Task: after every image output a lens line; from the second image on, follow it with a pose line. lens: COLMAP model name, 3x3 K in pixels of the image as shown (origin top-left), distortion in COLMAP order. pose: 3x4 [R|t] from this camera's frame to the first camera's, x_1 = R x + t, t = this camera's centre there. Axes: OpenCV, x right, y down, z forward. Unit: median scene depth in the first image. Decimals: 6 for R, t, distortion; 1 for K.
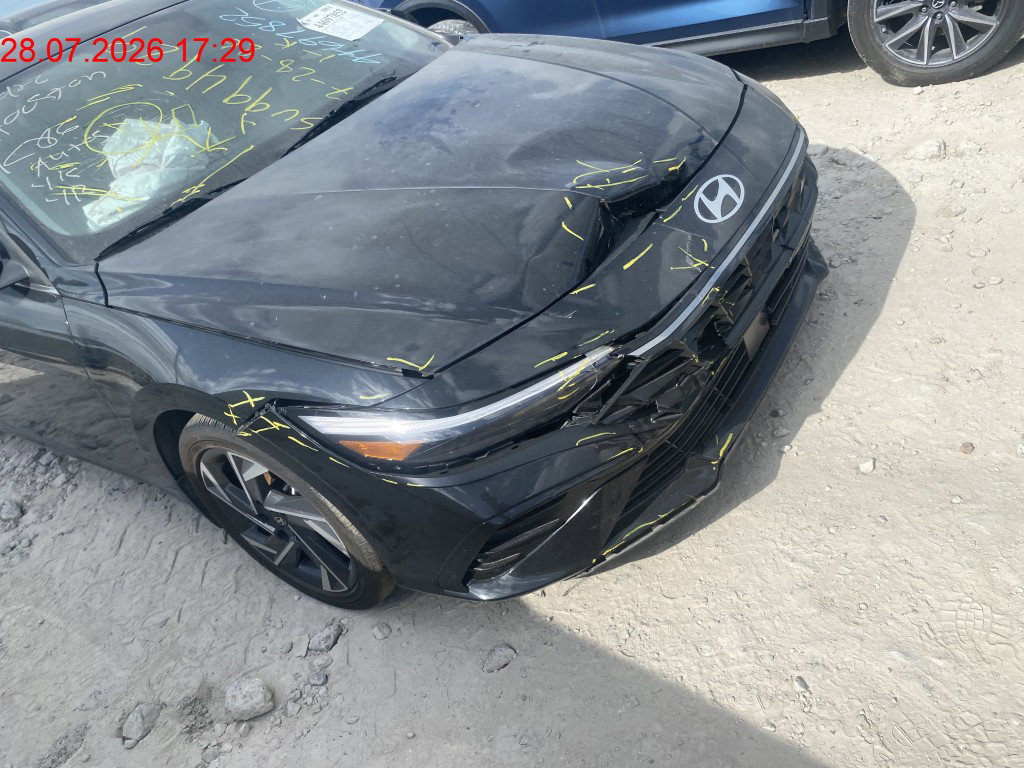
lens RADIAL K [[763.0, 0, 512.0], [0, 763.0, 384.0], [0, 0, 1]] dist [0.049789, -0.051666]
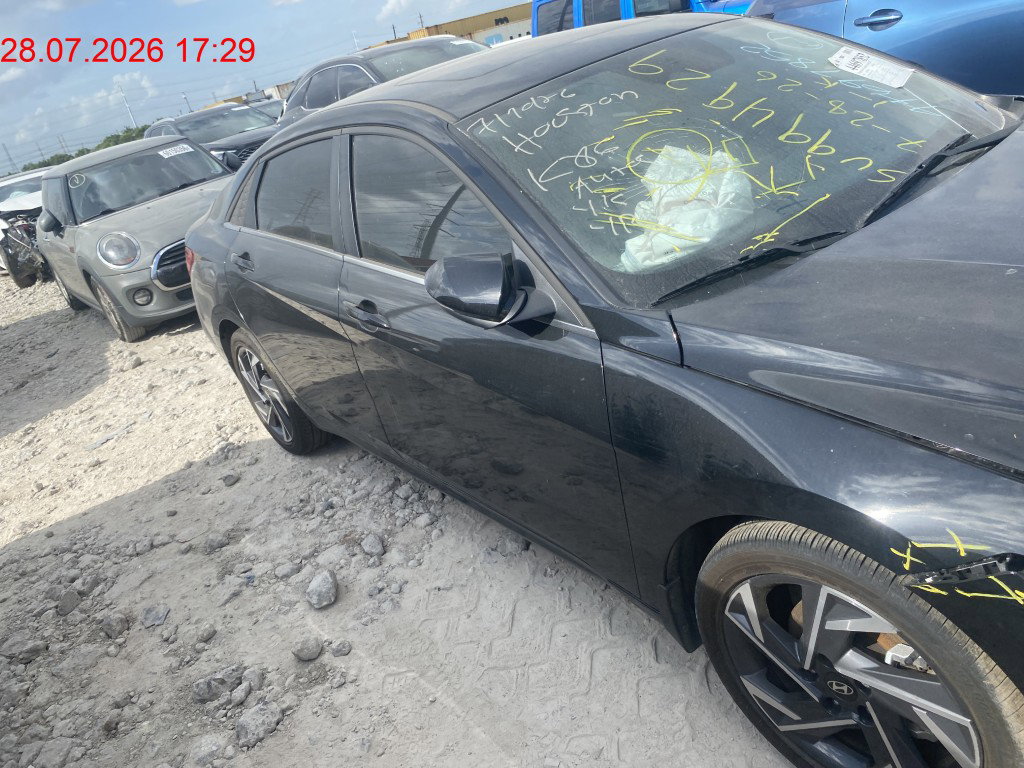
lens RADIAL K [[763.0, 0, 512.0], [0, 763.0, 384.0], [0, 0, 1]] dist [0.049789, -0.051666]
pose [[0.959593, 0.182865, -0.213872, -0.416227], [-0.200063, 0.977848, -0.061555, 0.001193], [0.197878, 0.101856, 0.974920, 0.156225]]
